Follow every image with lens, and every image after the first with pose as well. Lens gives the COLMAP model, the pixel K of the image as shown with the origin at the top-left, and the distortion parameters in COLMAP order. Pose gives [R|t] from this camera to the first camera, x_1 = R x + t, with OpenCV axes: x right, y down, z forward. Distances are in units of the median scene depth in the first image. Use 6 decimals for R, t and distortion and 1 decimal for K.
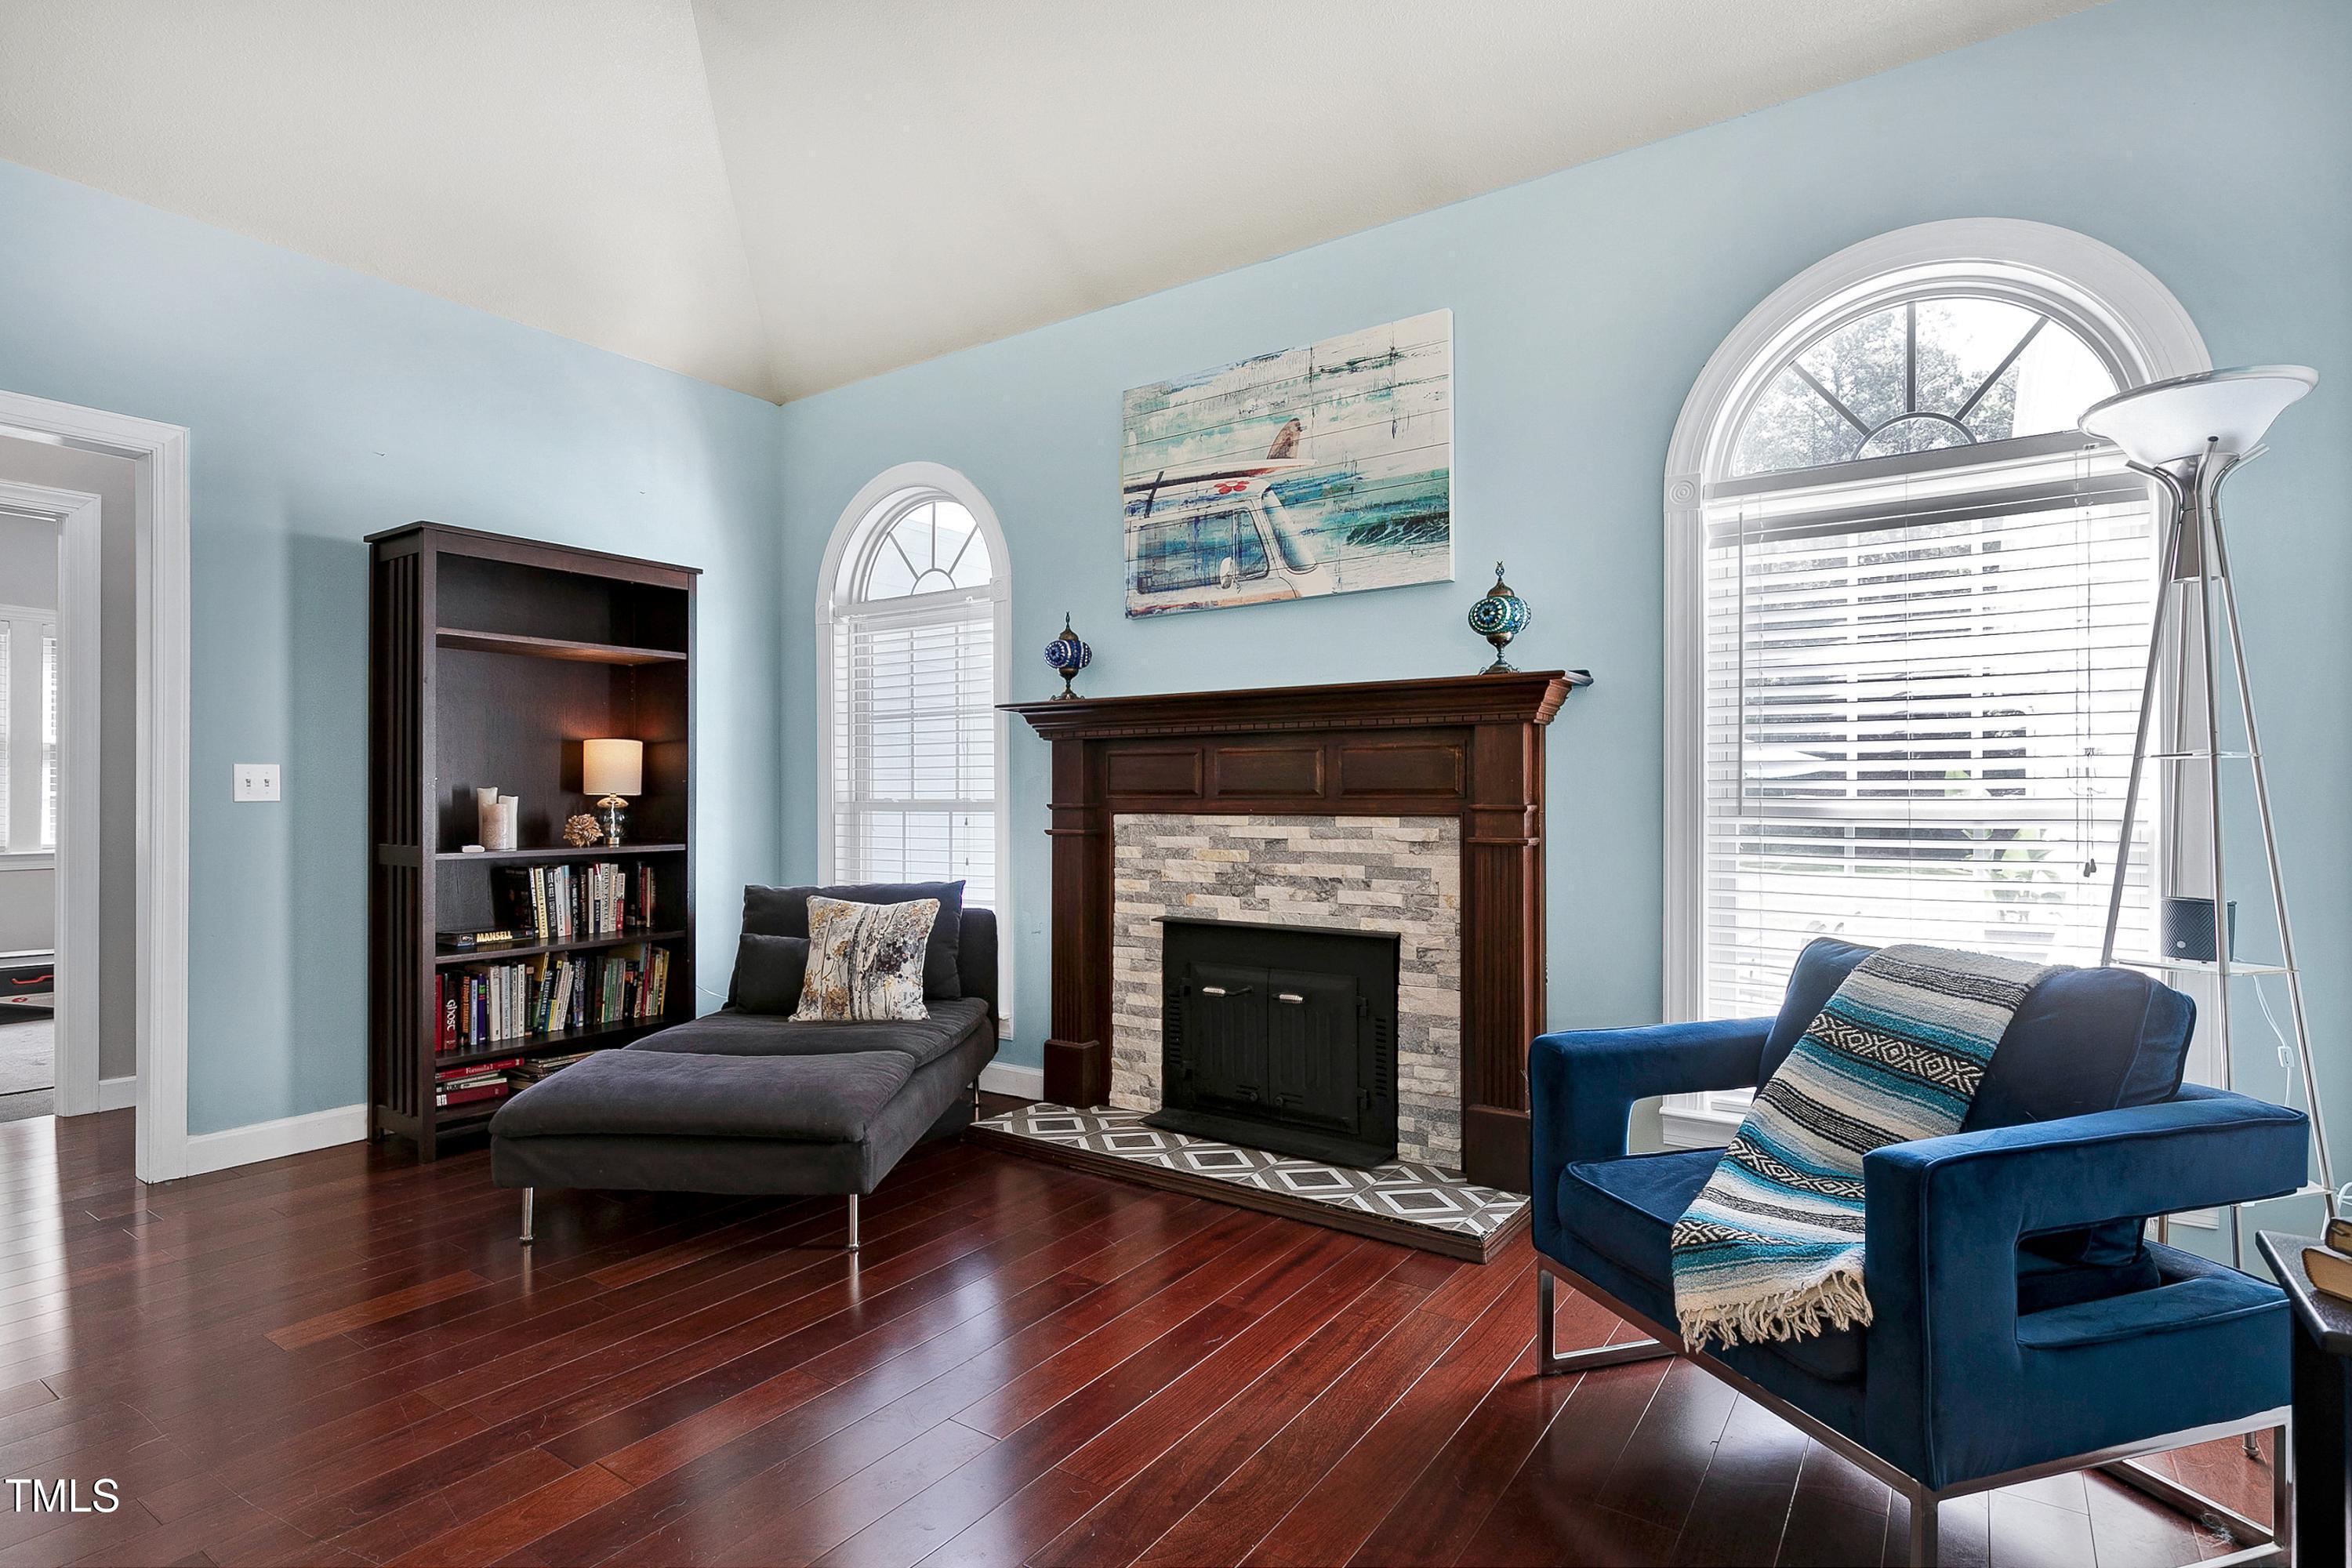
lens RADIAL K [[1194.9, 0, 1168.6], [0, 1194.9, 792.7], [0, 0, 1]] dist [0.017418, -0.000136]
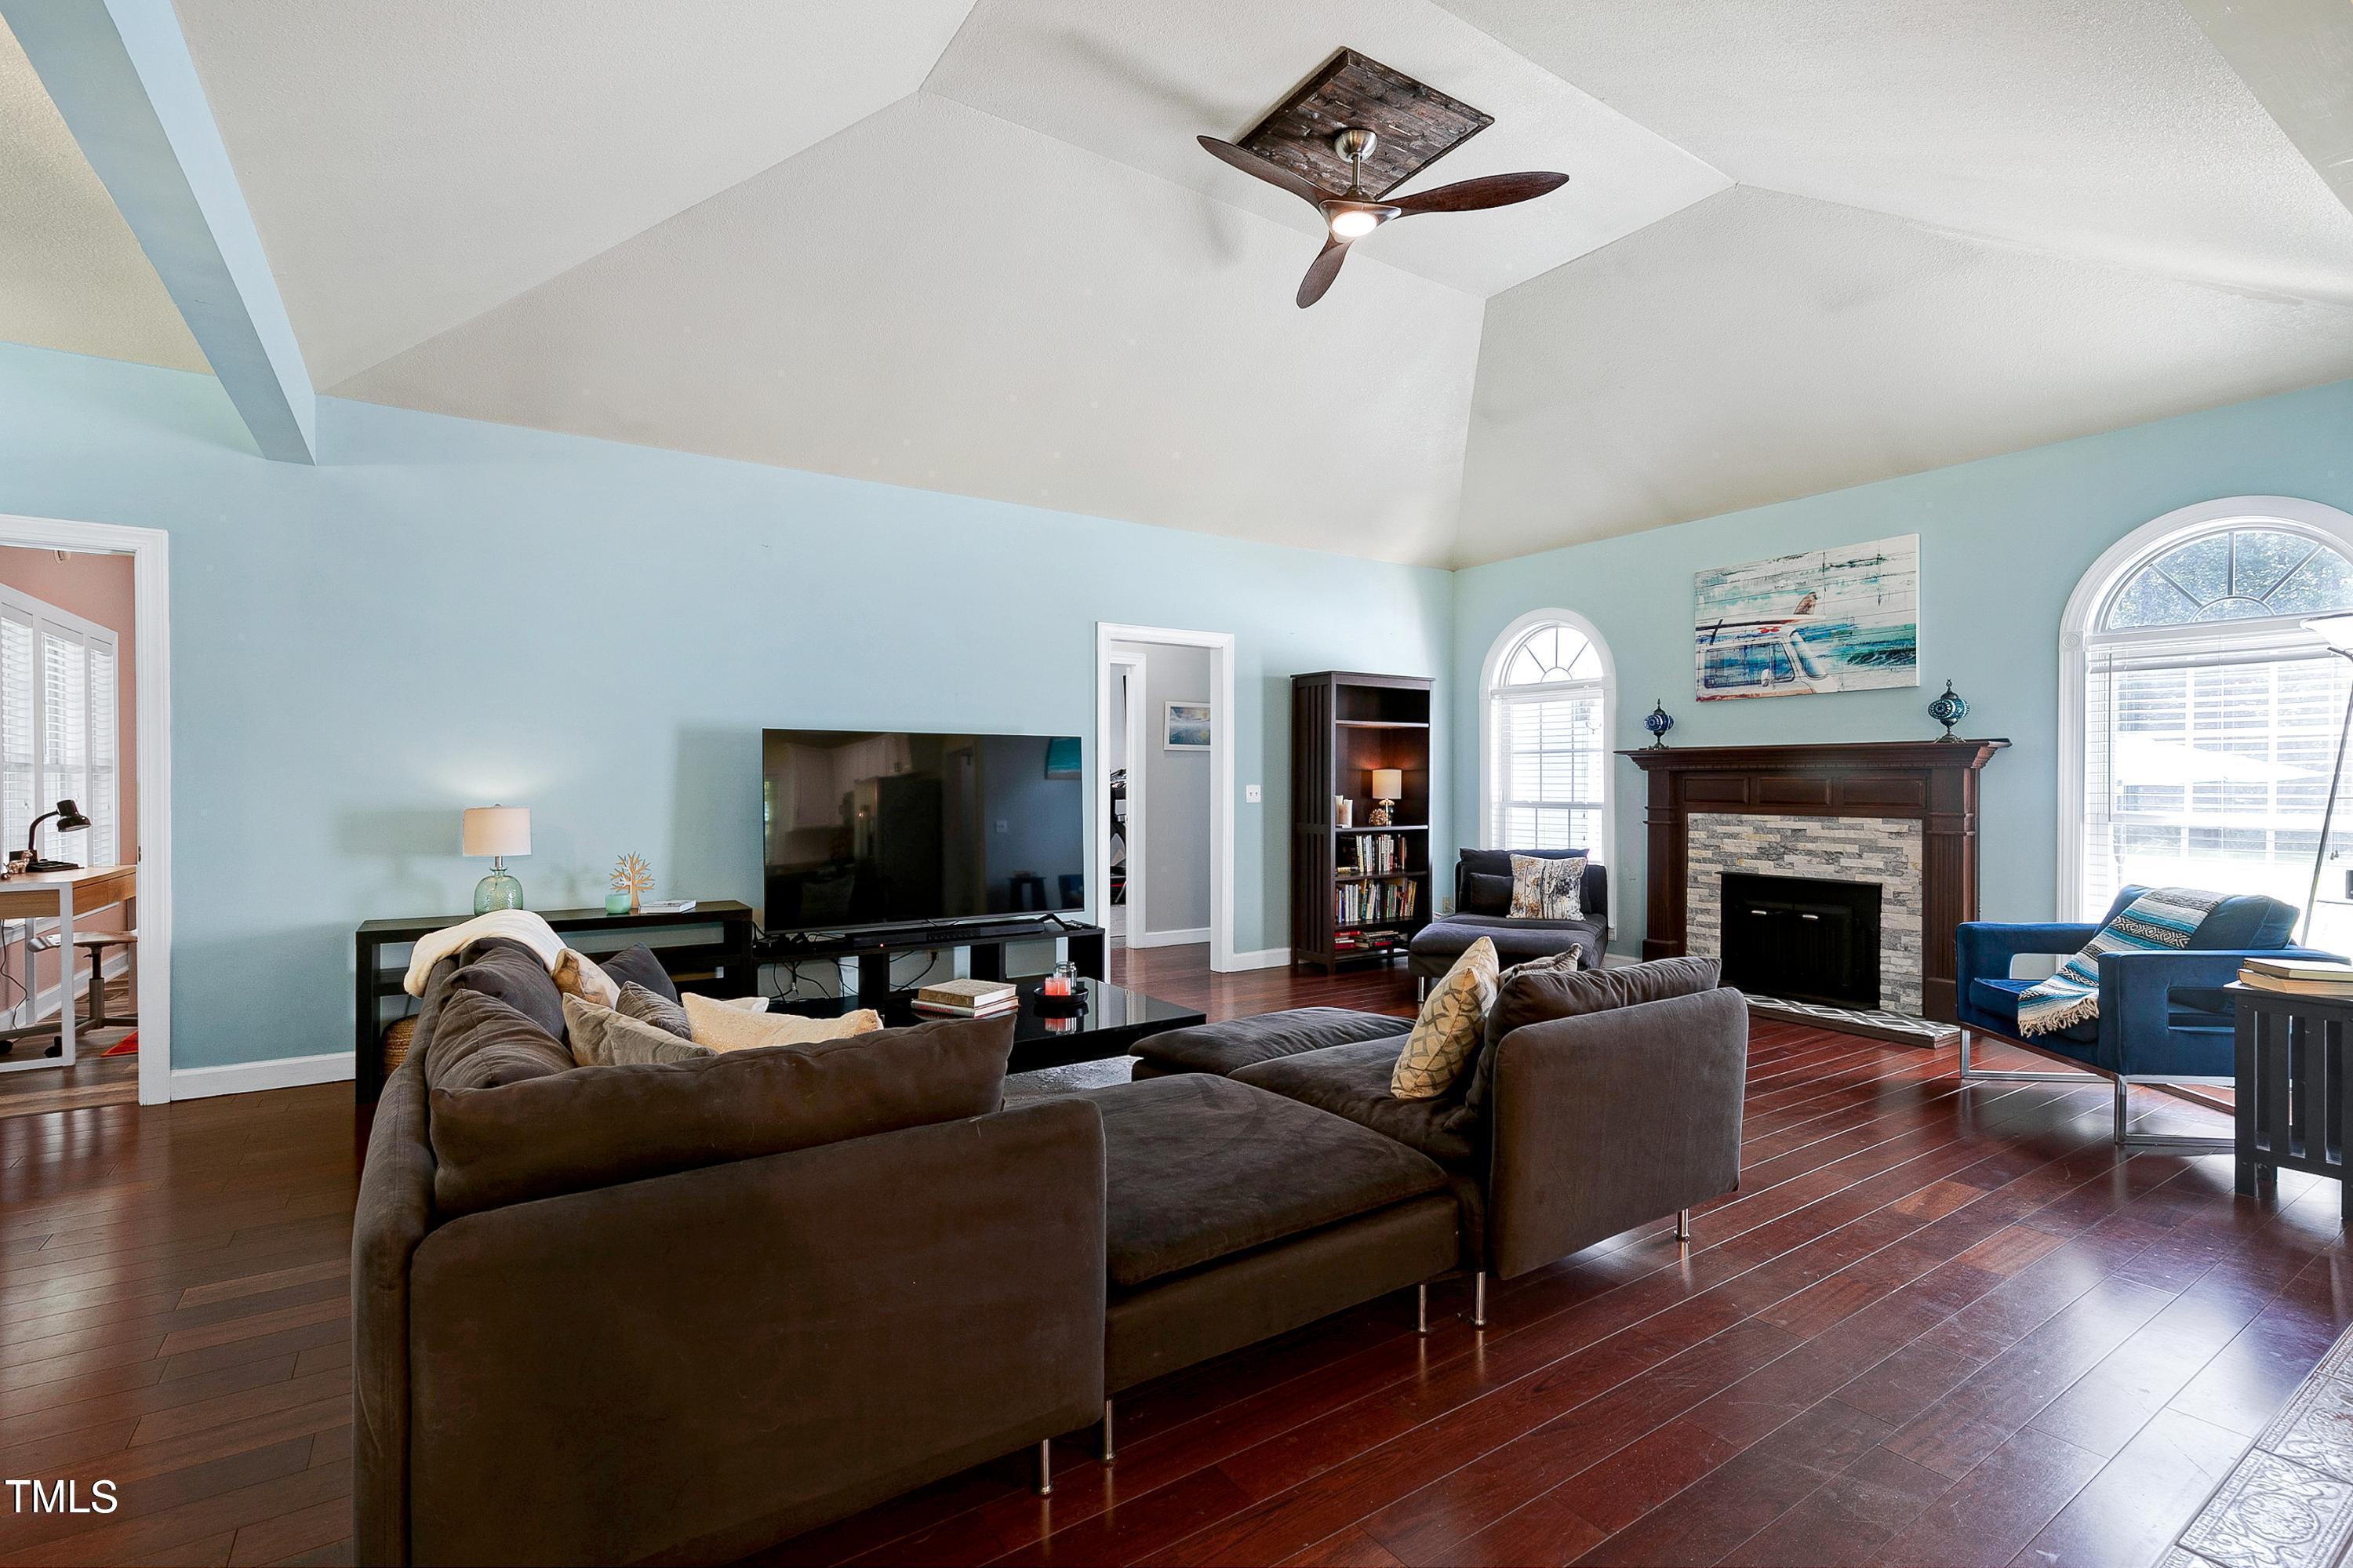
lens RADIAL K [[1073.3, 0, 1166.7], [0, 1073.3, 785.0], [0, 0, 1]] dist [0.023090, -0.009727]
pose [[0.928332, 0.003231, -0.371738, -0.179958], [-0.000469, 0.999972, 0.007521, -0.037201], [0.371752, -0.006807, 0.928307, -0.815468]]
